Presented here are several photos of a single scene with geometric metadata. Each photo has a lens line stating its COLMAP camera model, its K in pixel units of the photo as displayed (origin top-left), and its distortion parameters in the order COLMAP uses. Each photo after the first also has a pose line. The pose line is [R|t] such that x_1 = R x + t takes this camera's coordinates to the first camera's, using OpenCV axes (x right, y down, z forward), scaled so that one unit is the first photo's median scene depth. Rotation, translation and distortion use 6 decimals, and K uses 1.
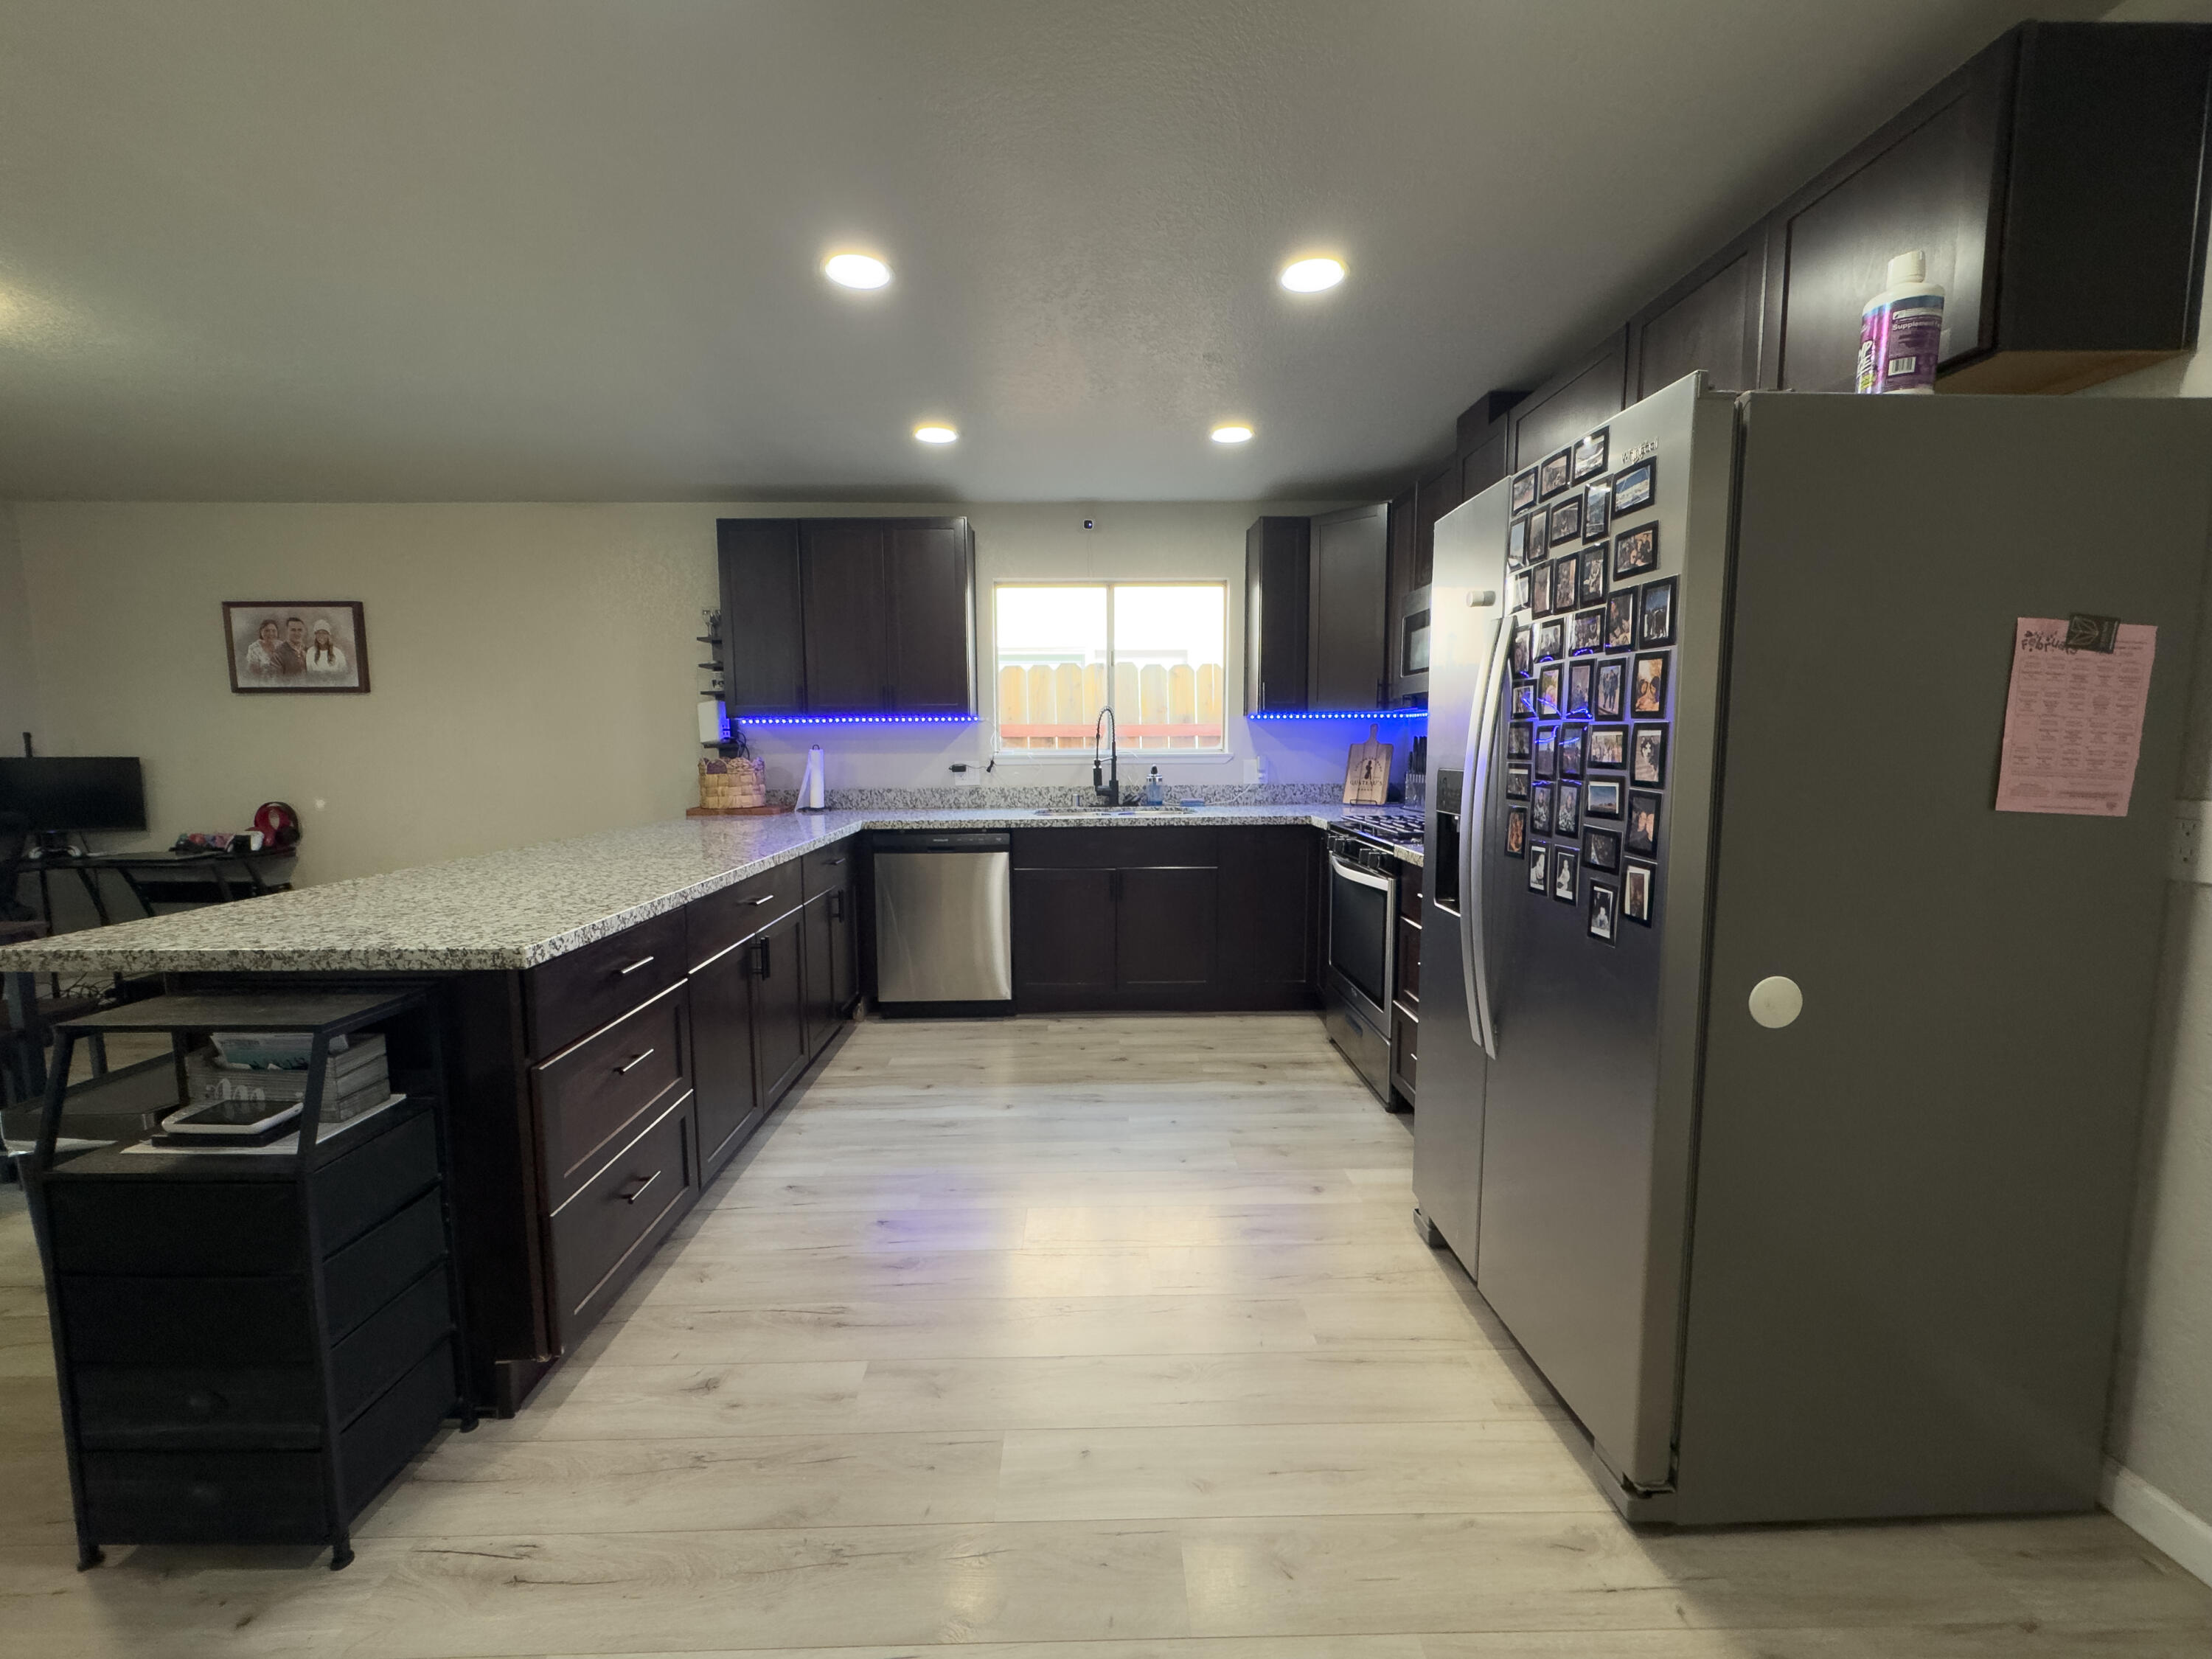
lens RADIAL K [[878.6, 0, 1084.6], [0, 878.6, 830.8], [0, 0, 1]] dist [-0.004236, 0.000968]
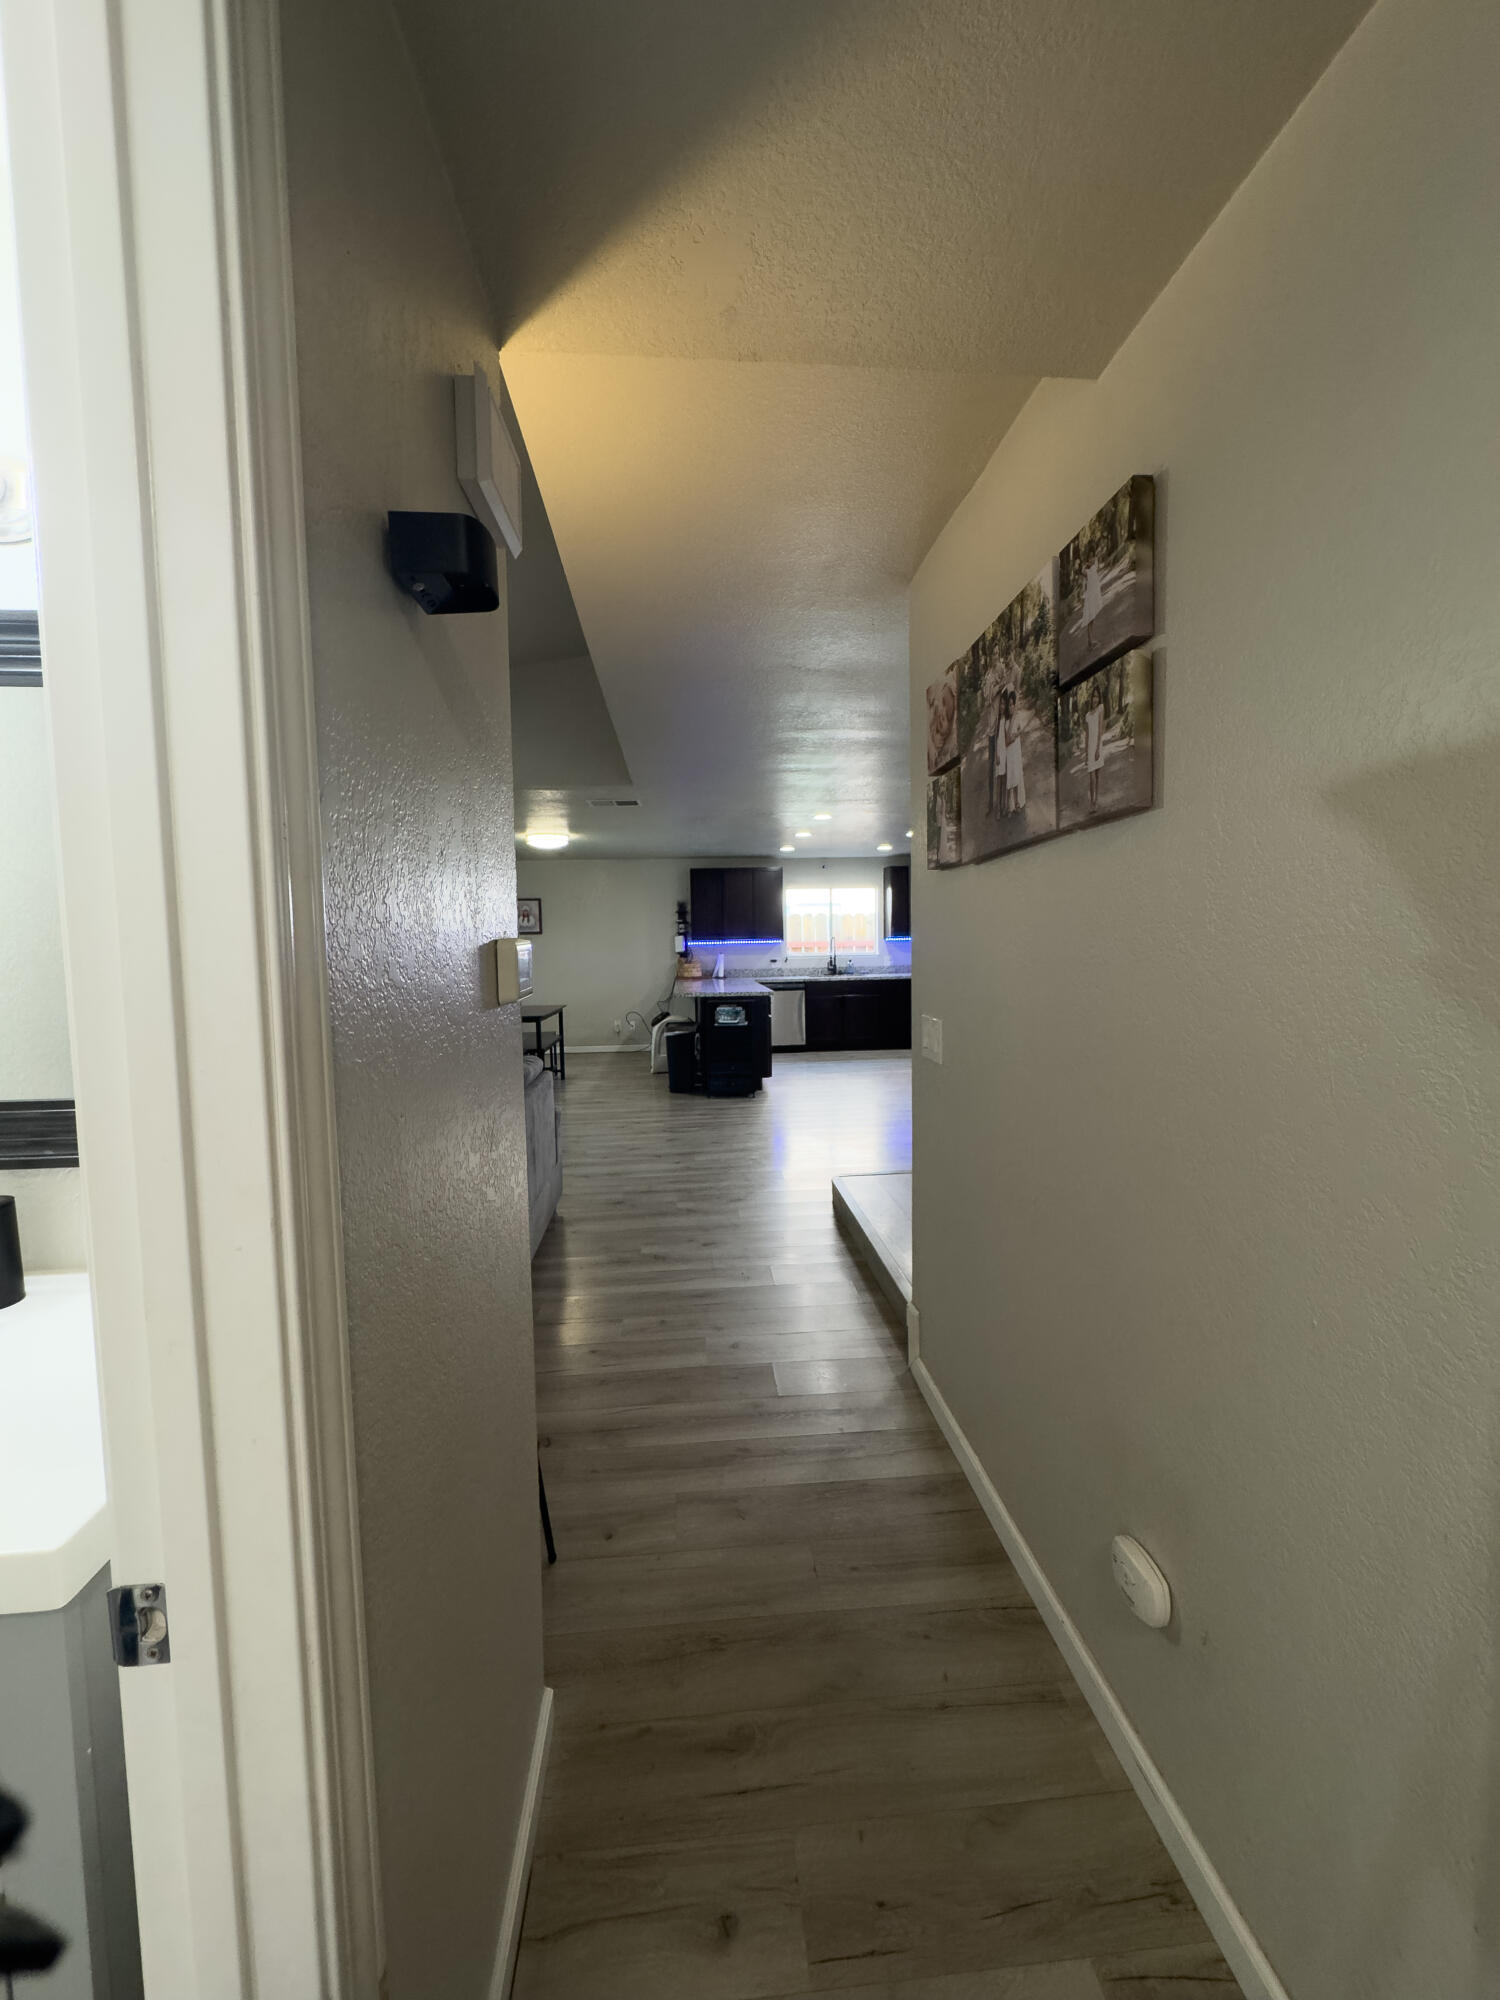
lens RADIAL K [[794.4, 0, 749.5], [0, 794.4, 1006.4], [0, 0, 1]] dist [-0.004236, 0.000968]
pose [[0.999187, -0.016516, 0.036777, -0.307518], [0.017408, 0.999559, -0.024068, 0.116806], [-0.036363, 0.024689, 0.999034, -1.306525]]
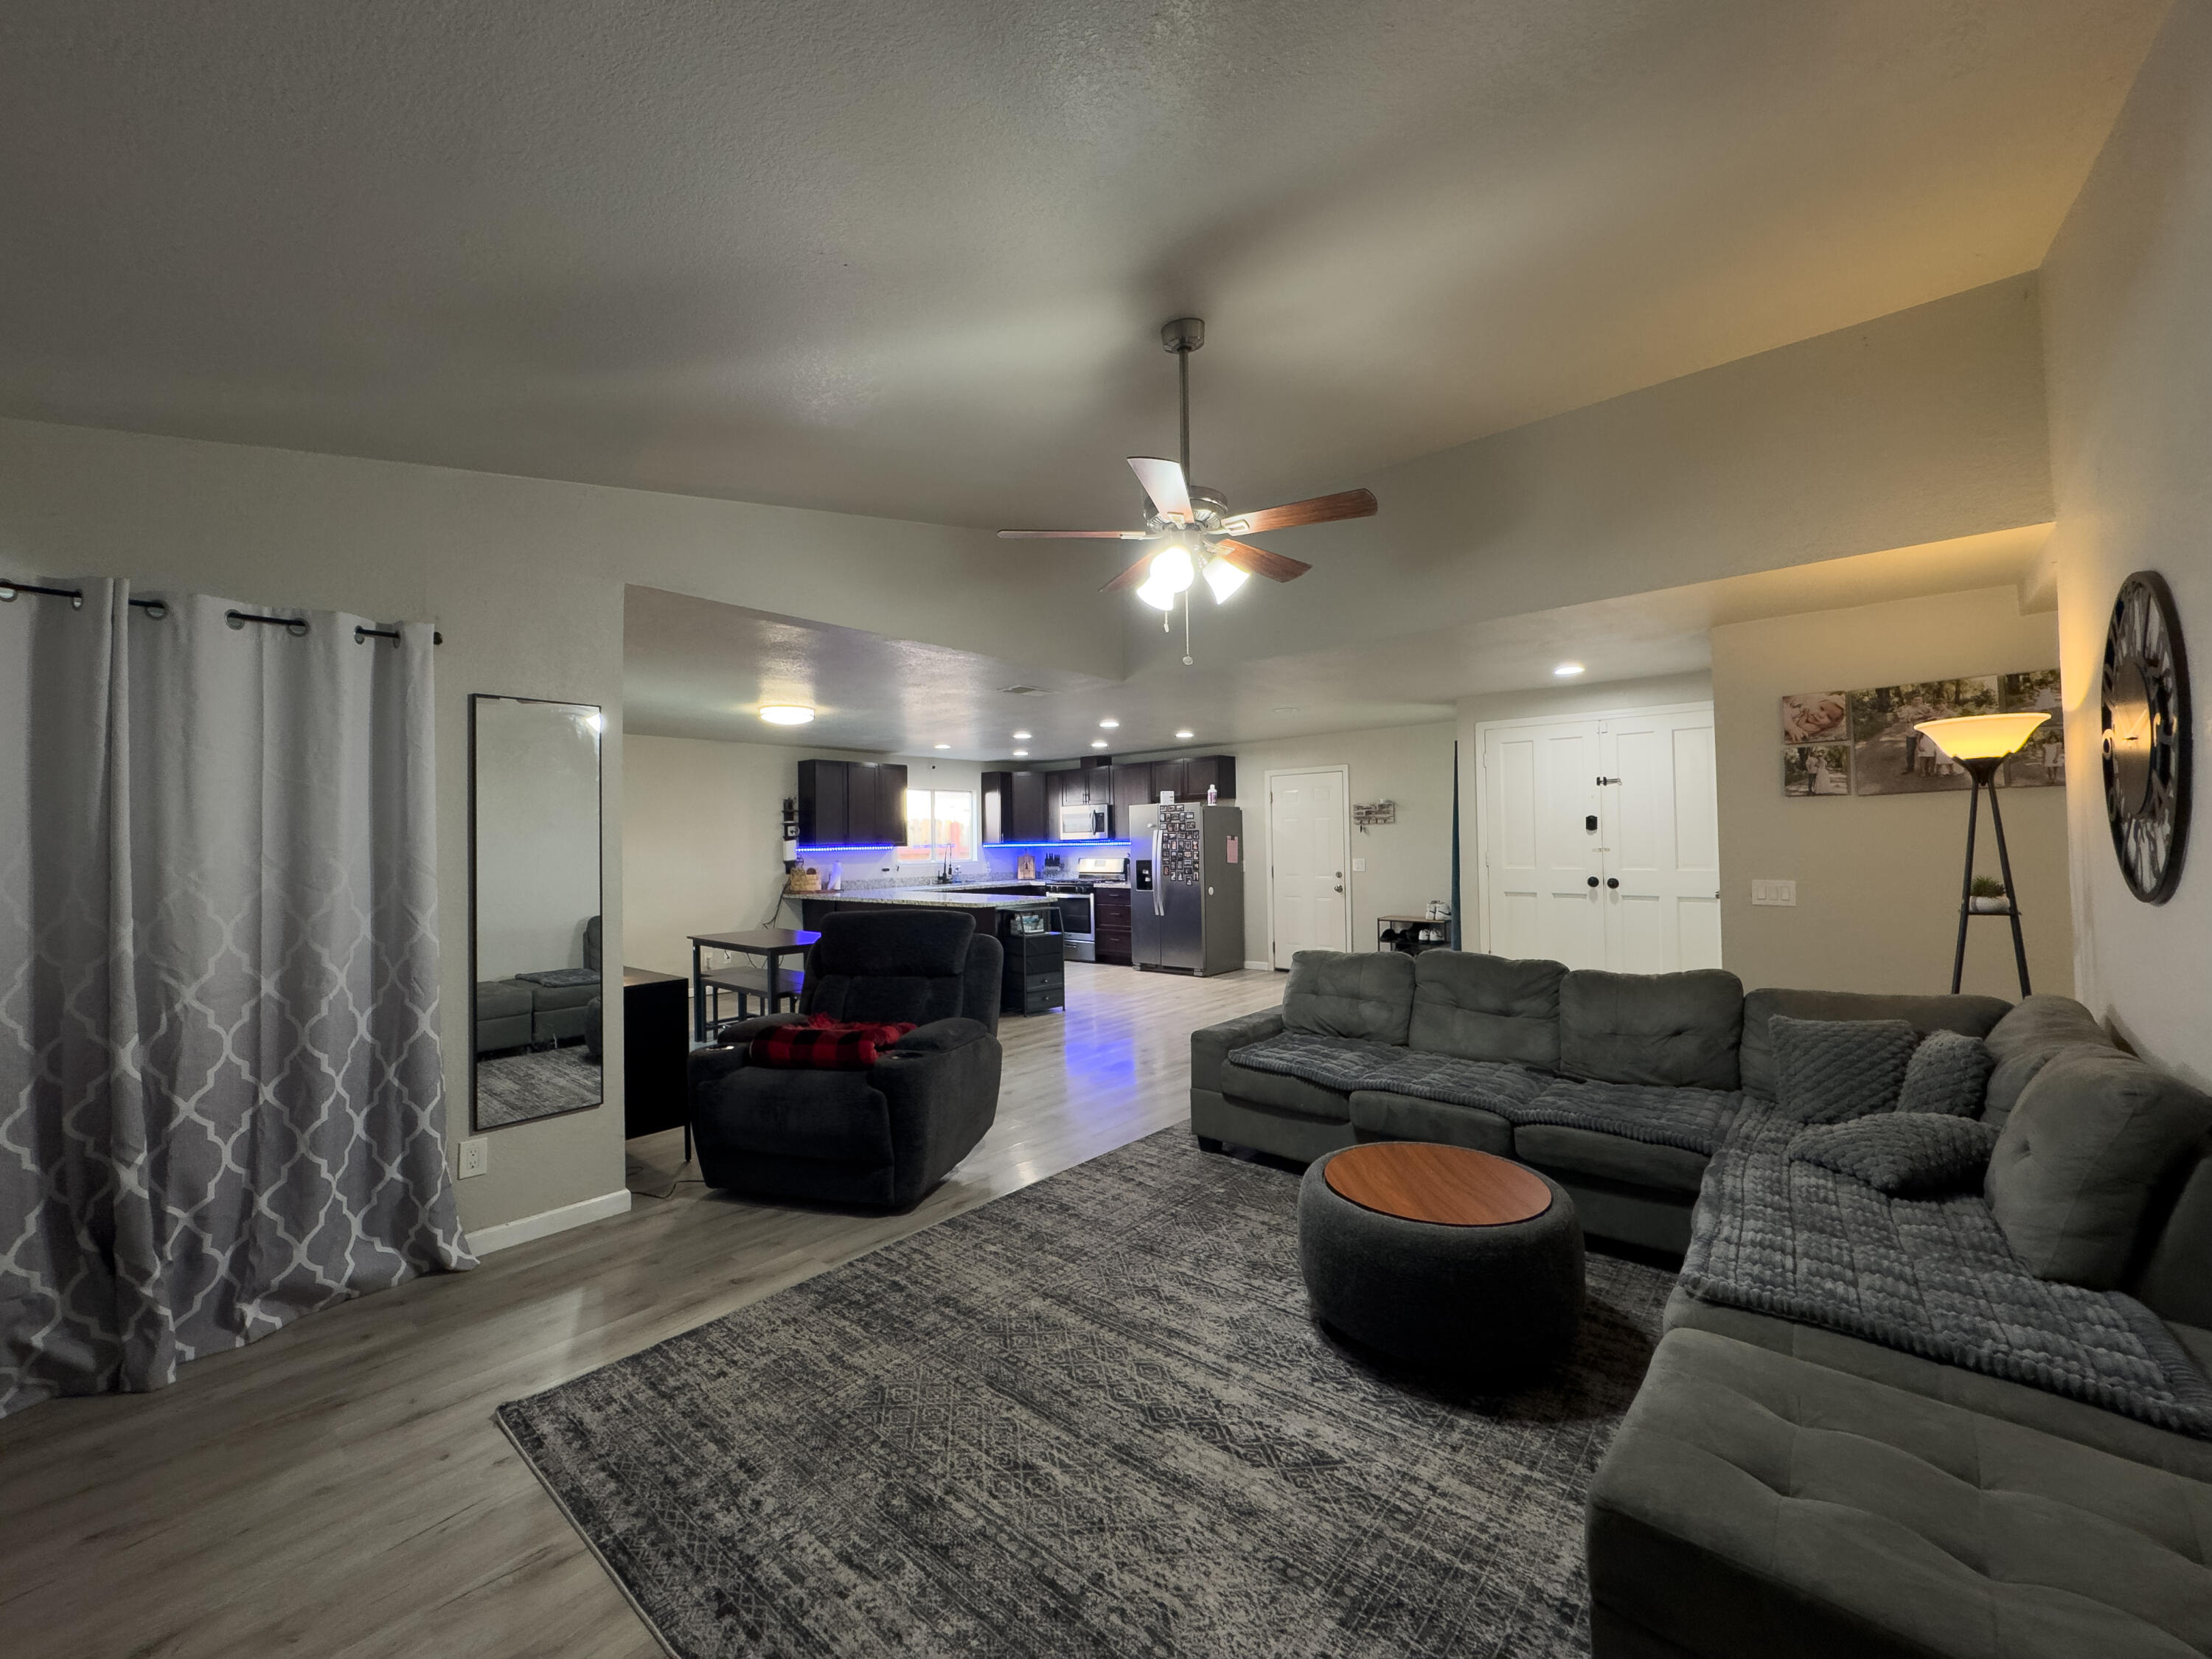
lens RADIAL K [[878.6, 0, 1103.6], [0, 878.6, 849.1], [0, 0, 1]] dist [-0.004236, 0.000968]
pose [[0.681484, -0.012221, 0.731731, -1.417473], [0.090338, 0.993618, -0.067540, 0.076075], [-0.726236, 0.112131, 0.678239, -0.912297]]
